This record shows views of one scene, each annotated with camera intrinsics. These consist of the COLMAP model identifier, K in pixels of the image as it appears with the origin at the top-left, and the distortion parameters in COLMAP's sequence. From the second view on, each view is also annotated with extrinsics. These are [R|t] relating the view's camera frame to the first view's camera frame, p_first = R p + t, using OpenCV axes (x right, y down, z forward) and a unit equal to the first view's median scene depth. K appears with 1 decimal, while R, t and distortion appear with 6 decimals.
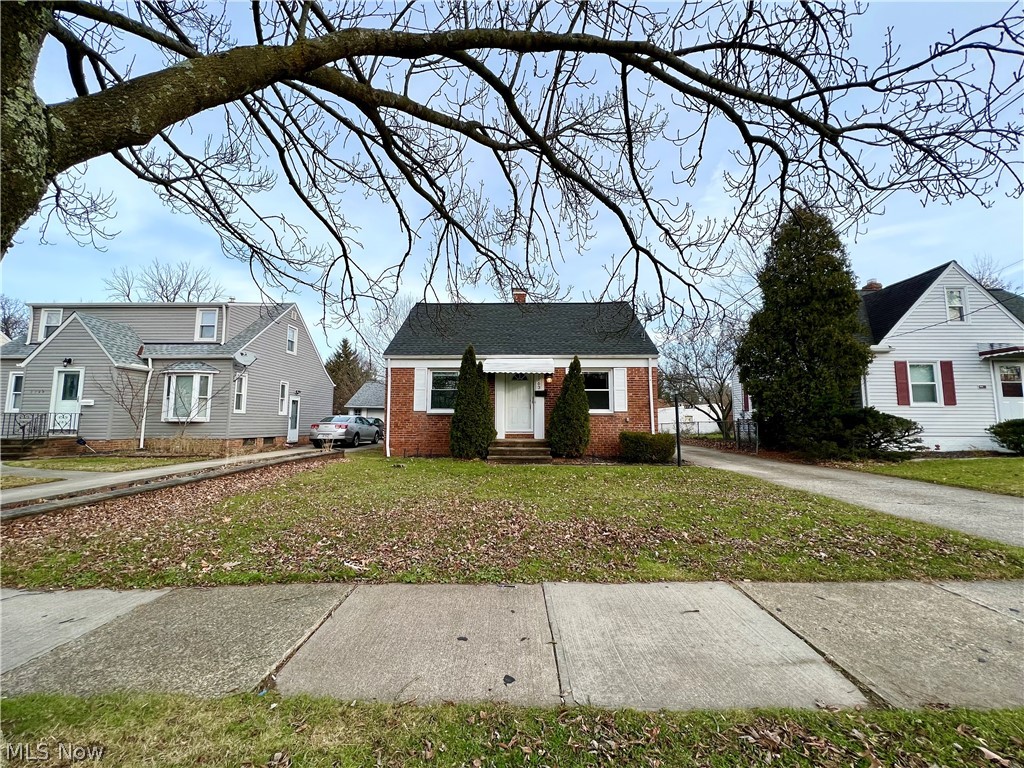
lens RADIAL K [[410.7, 0, 512.1], [0, 410.7, 381.7], [0, 0, 1]] dist [0.000659, 0.000062]
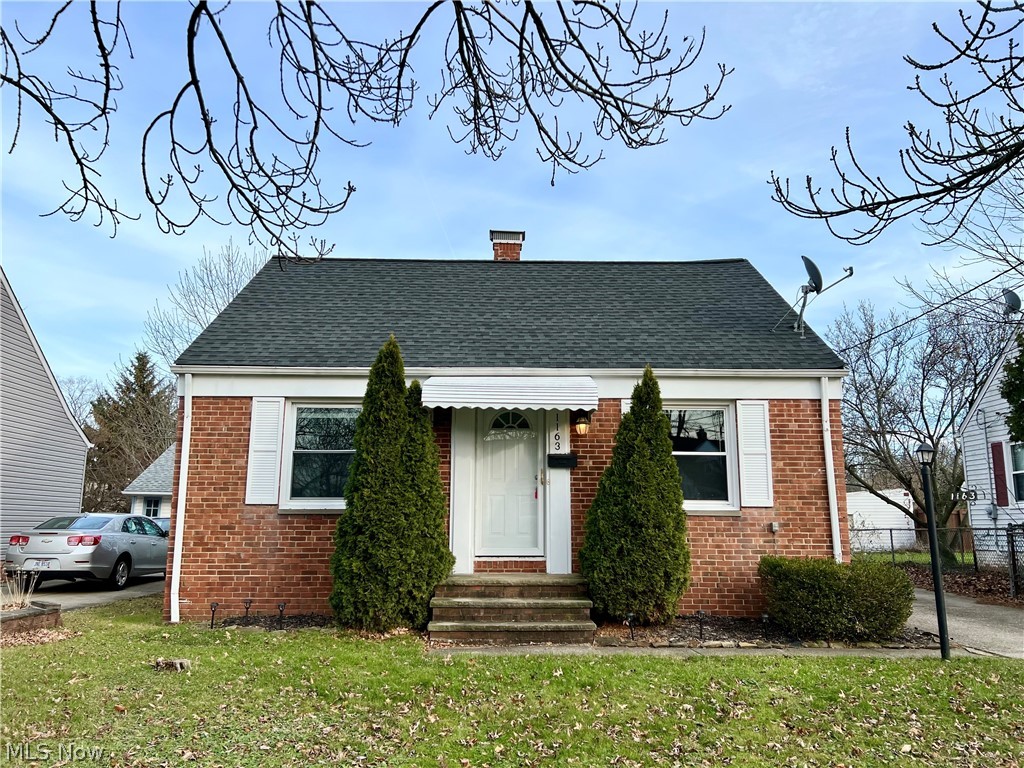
lens RADIAL K [[716.4, 0, 515.0], [0, 716.4, 386.8], [0, 0, 1]] dist [0.031891, -0.002198]
pose [[0.998580, 0.010601, 0.052205, -0.015882], [-0.006039, 0.996210, -0.086775, 0.017437], [-0.052927, 0.086336, 0.994859, 0.286169]]
